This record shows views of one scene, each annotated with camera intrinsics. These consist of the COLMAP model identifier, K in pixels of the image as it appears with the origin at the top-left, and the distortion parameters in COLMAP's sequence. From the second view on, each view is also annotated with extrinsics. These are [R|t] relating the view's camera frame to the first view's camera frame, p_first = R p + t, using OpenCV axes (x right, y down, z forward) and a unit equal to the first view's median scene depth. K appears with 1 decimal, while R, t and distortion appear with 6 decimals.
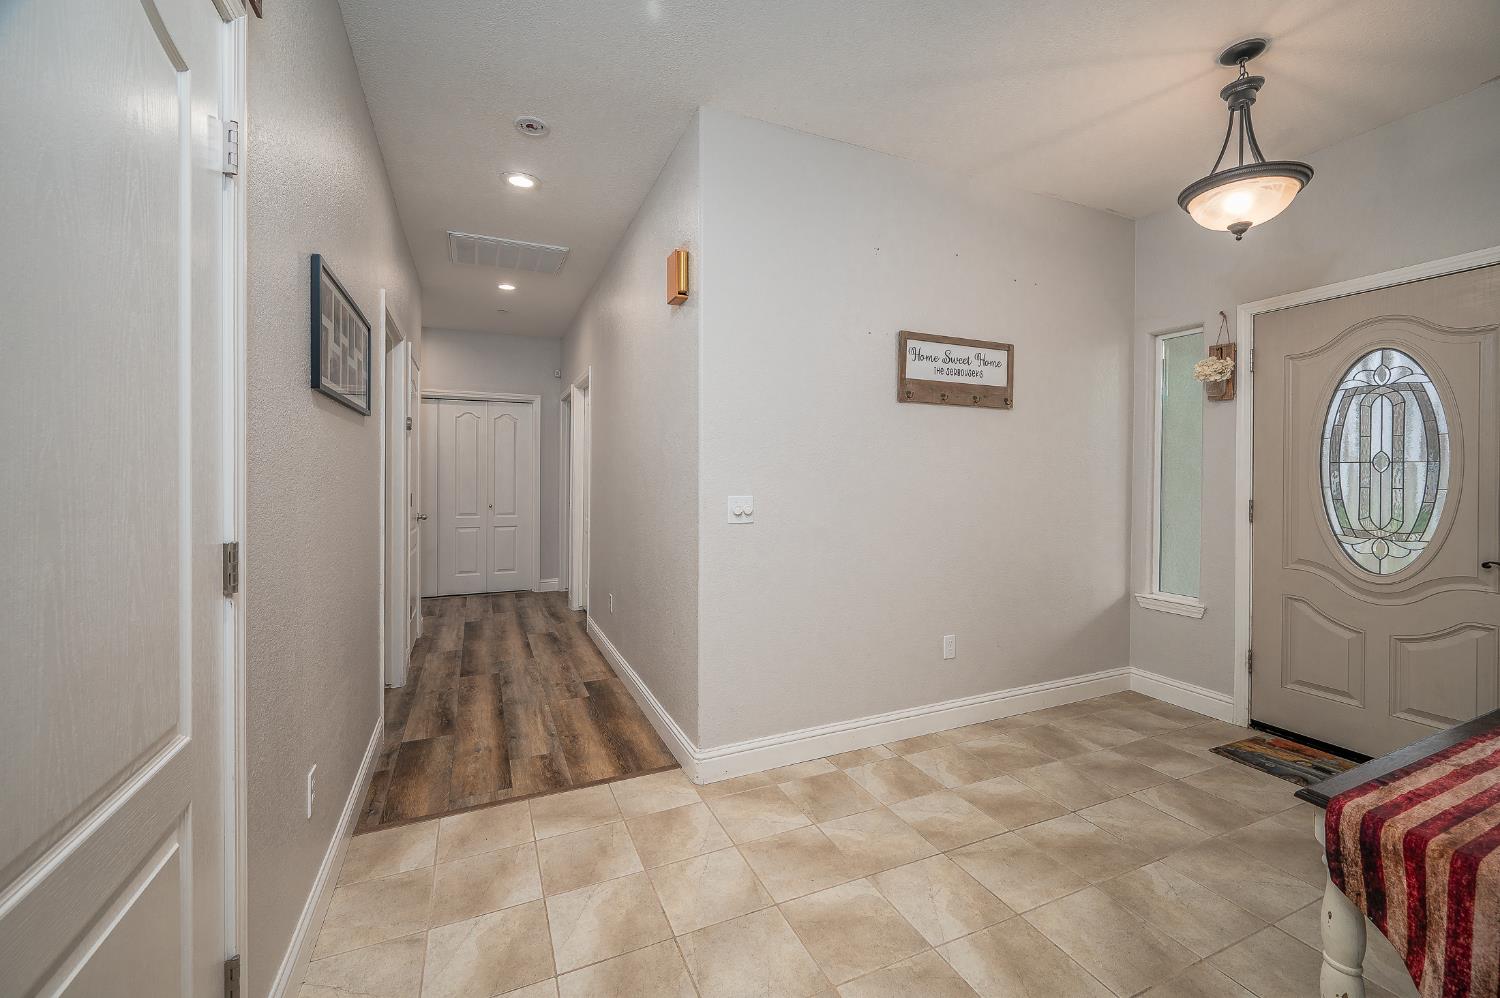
lens RADIAL K [[600.9, 0, 751.3], [0, 600.9, 481.1], [0, 0, 1]] dist [-0.000676, -0.000058]
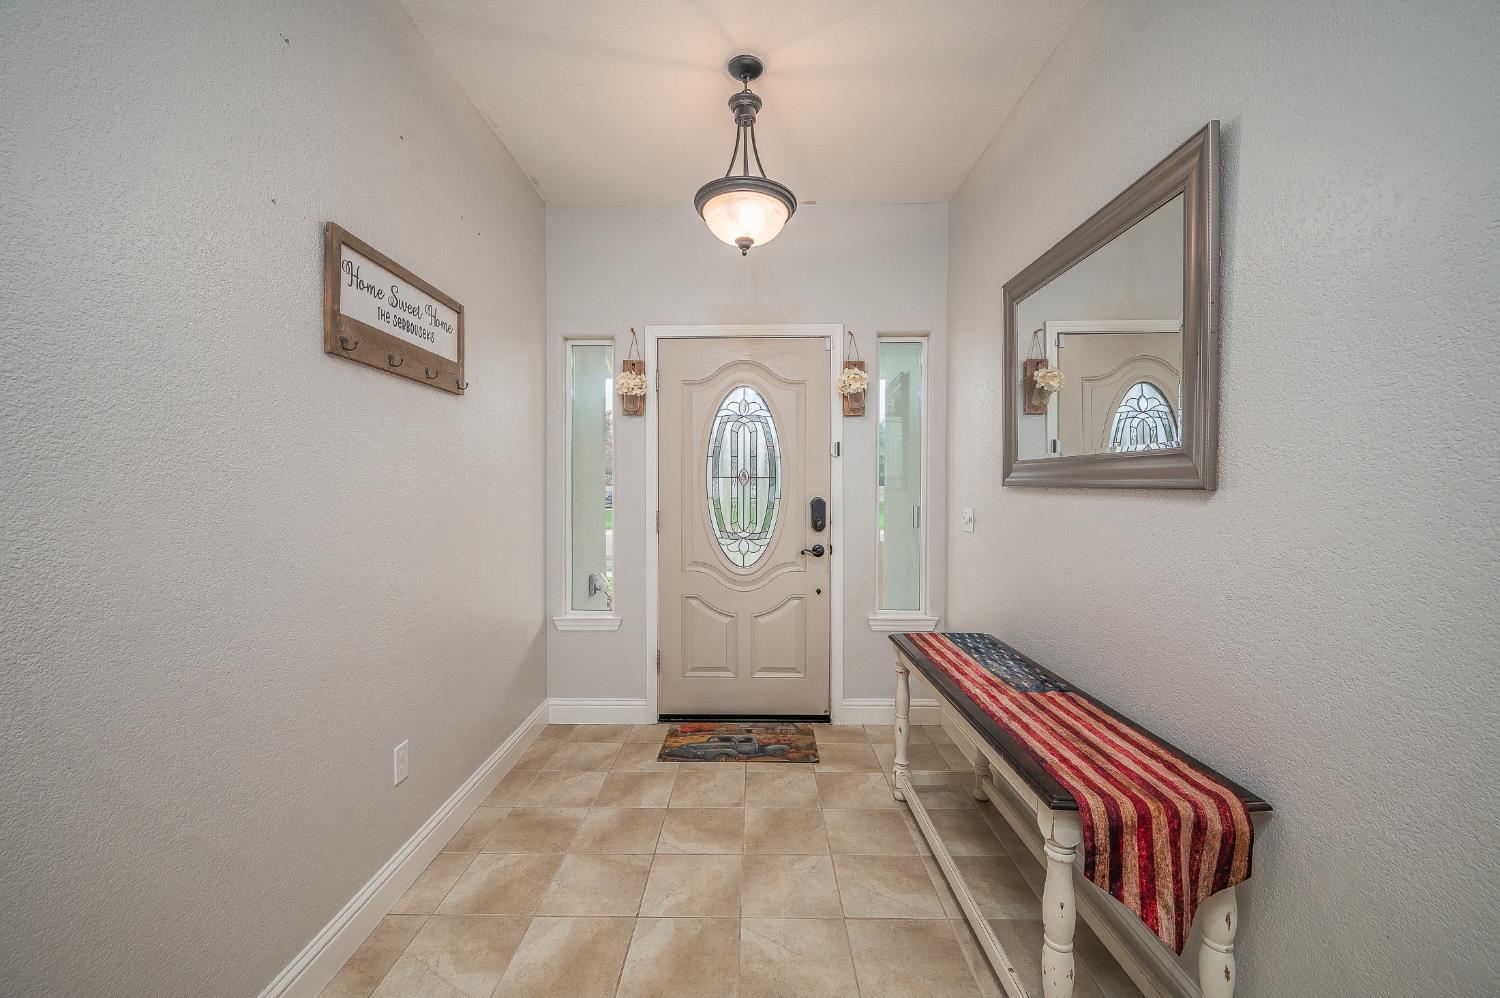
lens RADIAL K [[611.6, 0, 744.8], [0, 611.6, 501.6], [0, 0, 1]] dist [-0.000188, -0.000220]
pose [[0.425321, -0.023036, 0.904749, -0.098553], [0.010257, 0.999735, 0.020632, -0.007369], [-0.904984, 0.000505, 0.425444, 0.443614]]
